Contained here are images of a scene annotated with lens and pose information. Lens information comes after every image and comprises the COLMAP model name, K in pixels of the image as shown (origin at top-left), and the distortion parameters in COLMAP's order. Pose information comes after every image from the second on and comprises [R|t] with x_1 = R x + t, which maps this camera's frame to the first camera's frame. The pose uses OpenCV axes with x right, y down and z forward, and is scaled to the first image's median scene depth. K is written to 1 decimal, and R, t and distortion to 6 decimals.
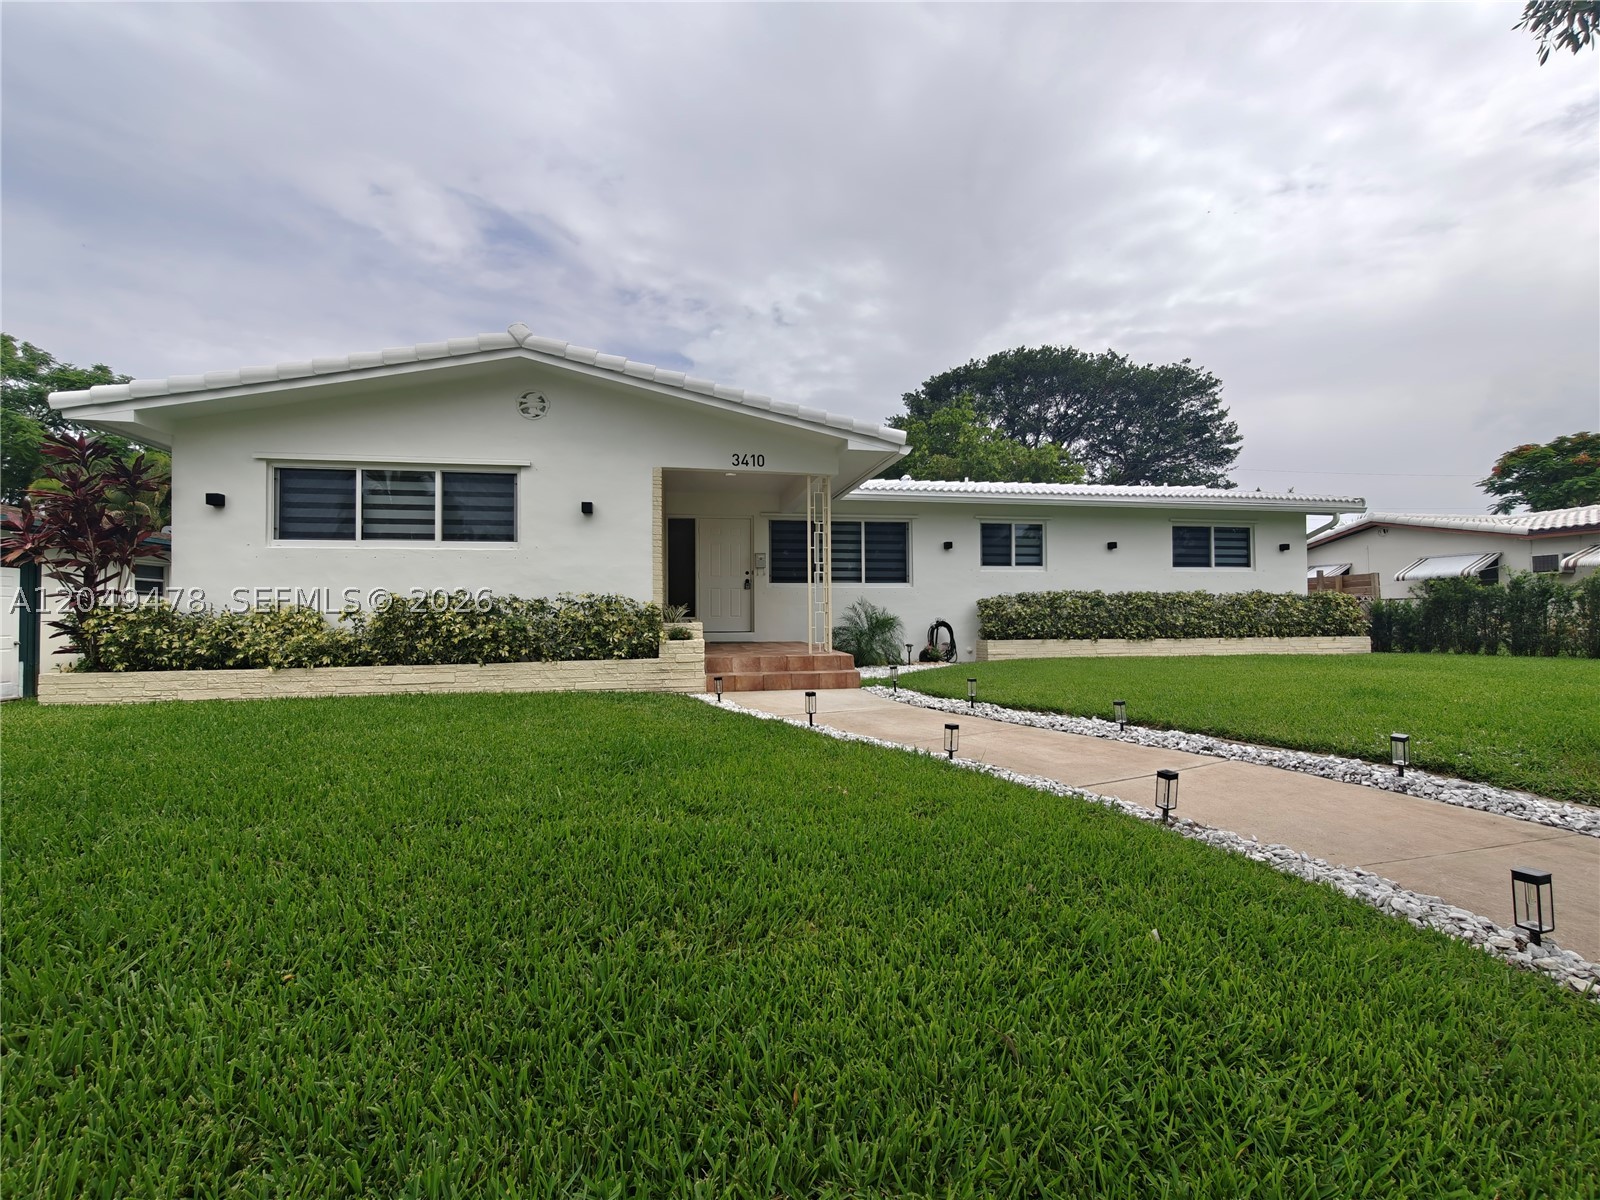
lens RADIAL K [[722.0, 0, 801.2], [0, 722.0, 601.6], [0, 0, 1]] dist [-0.000053, 0.000370]
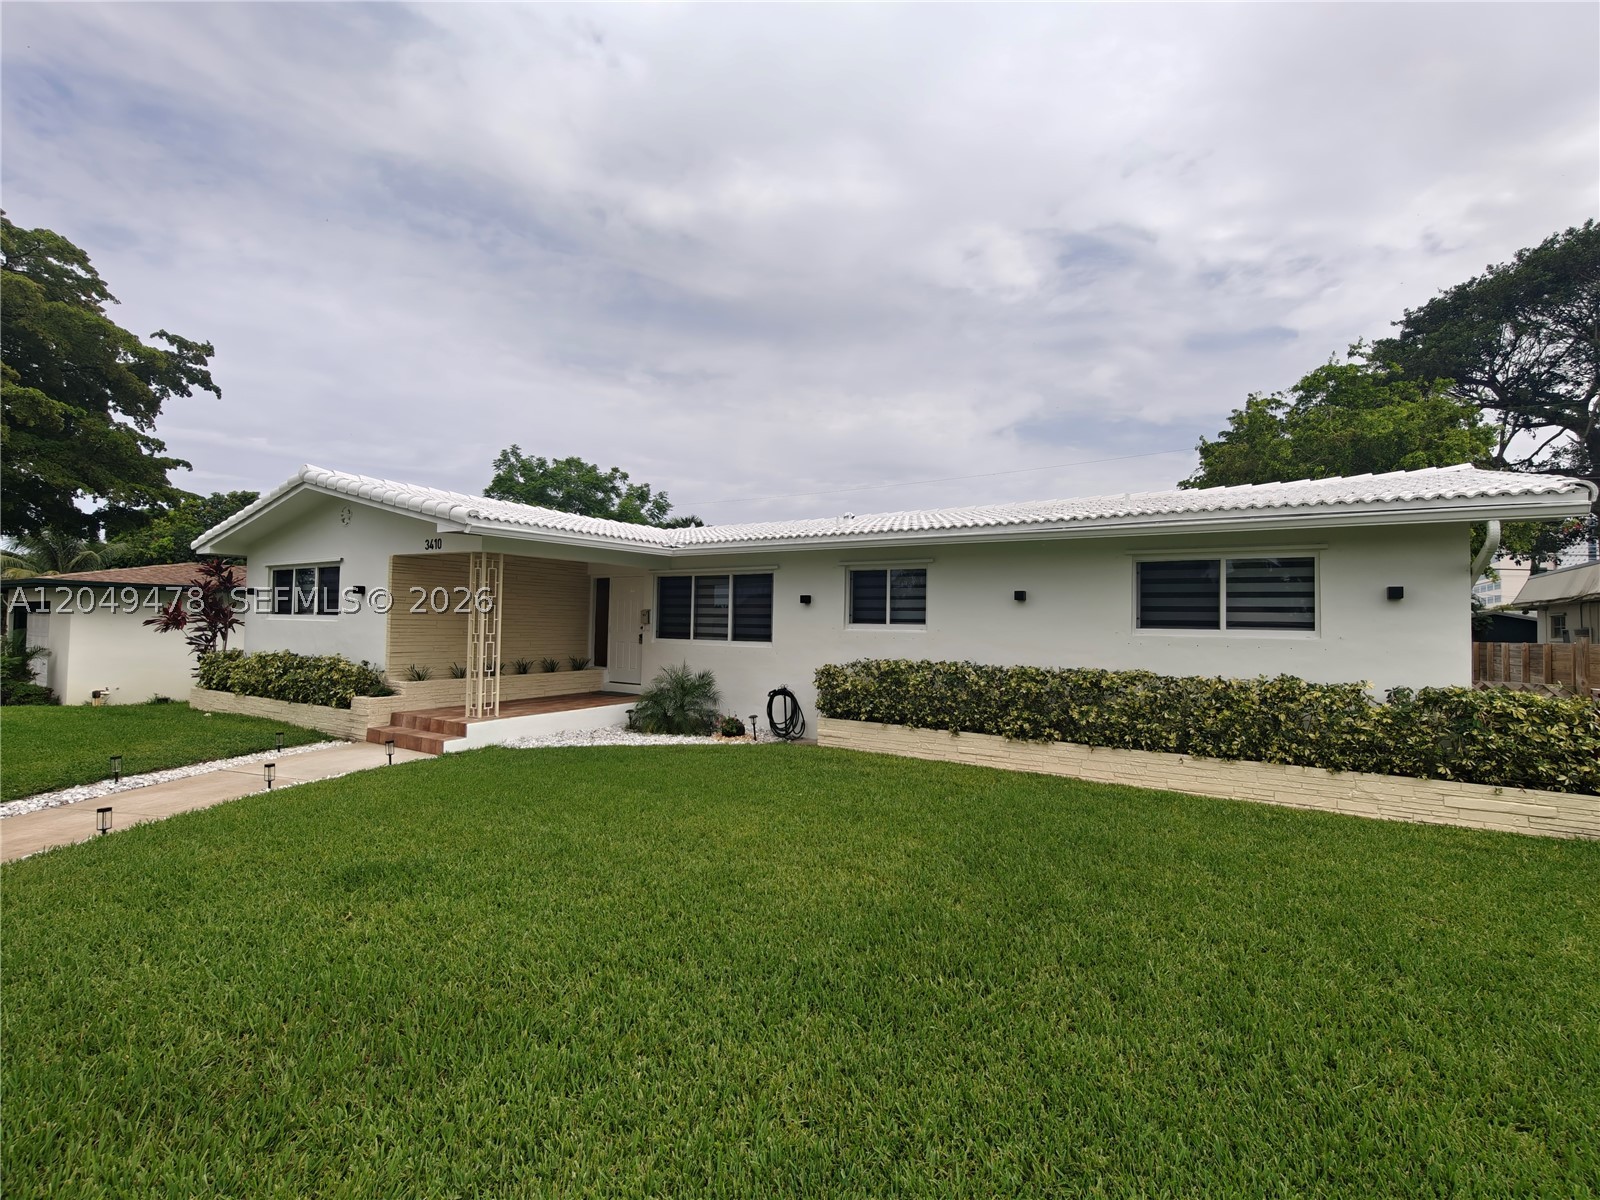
lens RADIAL K [[722.0, 0, 805.4], [0, 722.0, 596.8], [0, 0, 1]] dist [-0.000053, 0.000370]
pose [[0.733410, -0.006985, -0.679751, 0.769828], [-0.010262, 0.999719, -0.021346, -0.061960], [0.679709, 0.022631, 0.733132, 0.373569]]
